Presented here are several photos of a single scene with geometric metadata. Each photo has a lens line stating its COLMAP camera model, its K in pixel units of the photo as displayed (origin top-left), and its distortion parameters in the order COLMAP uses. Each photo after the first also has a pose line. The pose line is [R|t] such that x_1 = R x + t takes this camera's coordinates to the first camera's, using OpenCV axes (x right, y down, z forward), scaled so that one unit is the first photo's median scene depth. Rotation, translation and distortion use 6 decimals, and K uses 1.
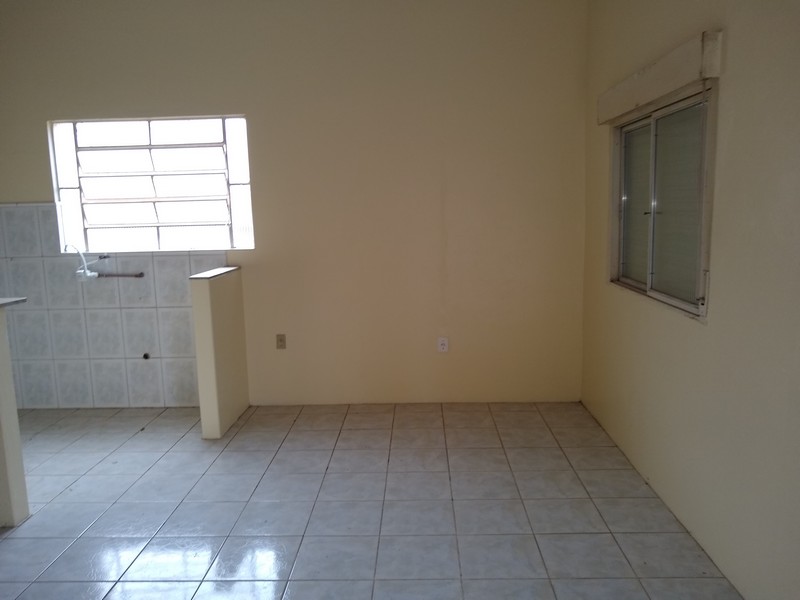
lens RADIAL K [[641.8, 0, 401.4], [0, 641.8, 303.4], [0, 0, 1]] dist [-0.001261, 0.004200]
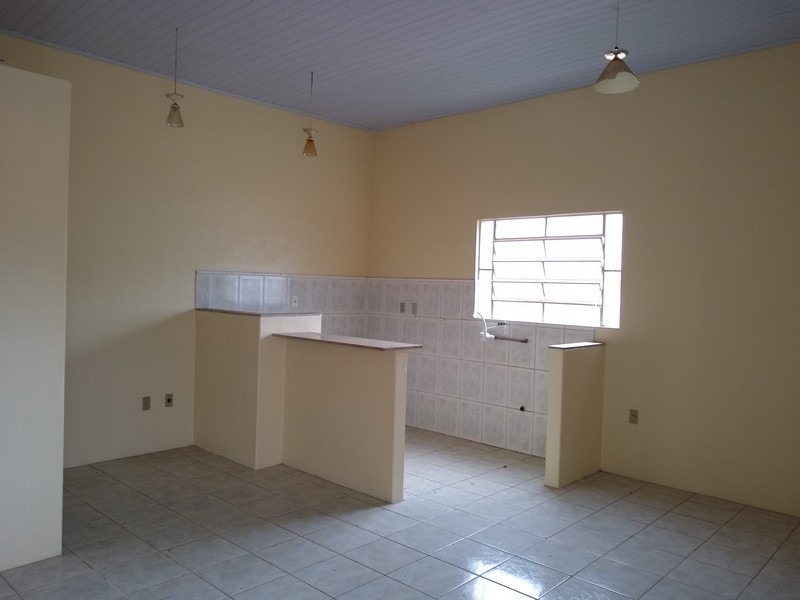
lens RADIAL K [[641.8, 0, 401.4], [0, 641.8, 303.4], [0, 0, 1]] dist [-0.001261, 0.004200]
pose [[0.753273, 0.067717, -0.654212, 0.212643], [-0.145717, 0.987149, -0.065603, -0.000431], [0.641362, 0.144747, 0.753460, -0.083747]]
